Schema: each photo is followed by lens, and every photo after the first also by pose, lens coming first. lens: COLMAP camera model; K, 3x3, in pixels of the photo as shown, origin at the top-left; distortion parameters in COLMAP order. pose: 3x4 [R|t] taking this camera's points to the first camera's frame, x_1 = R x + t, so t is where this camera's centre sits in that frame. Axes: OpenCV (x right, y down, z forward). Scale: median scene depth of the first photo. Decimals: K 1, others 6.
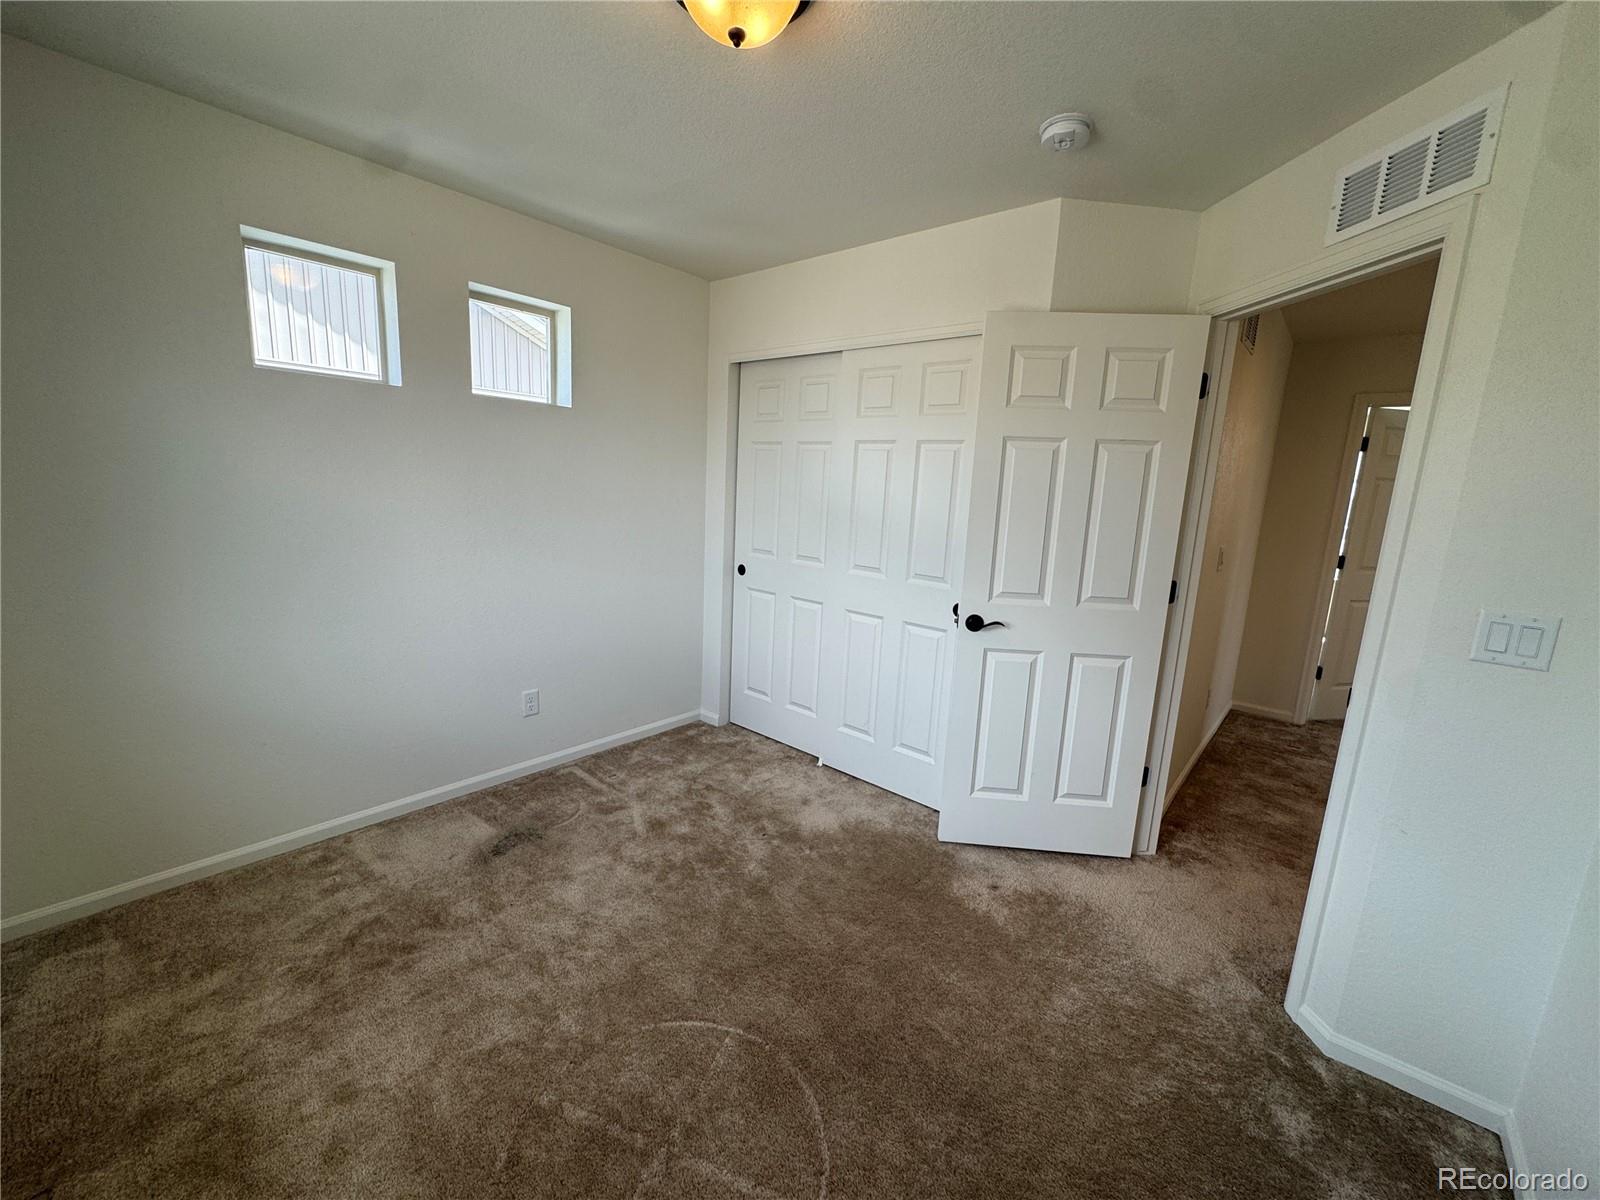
lens RADIAL K [[648.3, 0, 808.8], [0, 648.3, 600.0], [0, 0, 1]] dist [-0.002006, 0.001198]
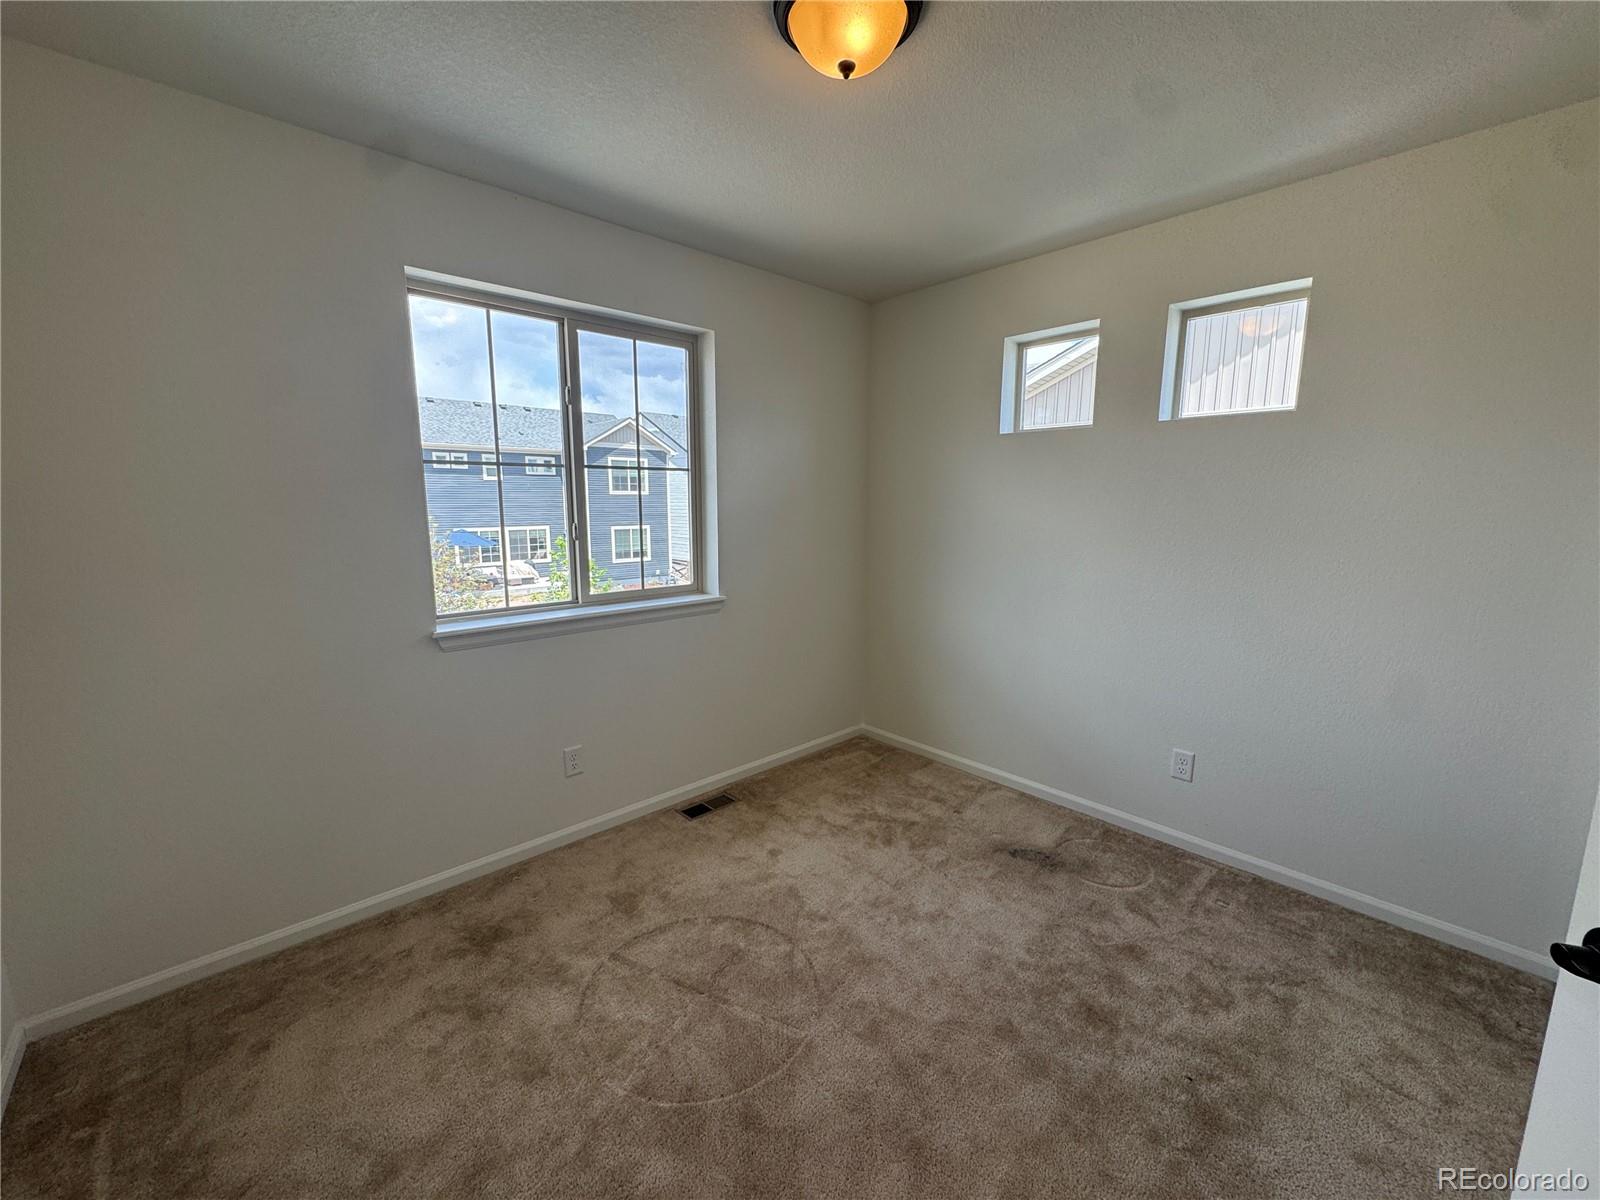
lens RADIAL K [[648.3, 0, 802.7], [0, 648.3, 616.8], [0, 0, 1]] dist [-0.002006, 0.001198]
pose [[-0.128829, 0.132737, -0.982743, 0.593503], [-0.181359, 0.971134, 0.154944, -0.098756], [0.974942, 0.198190, -0.101037, 0.712832]]
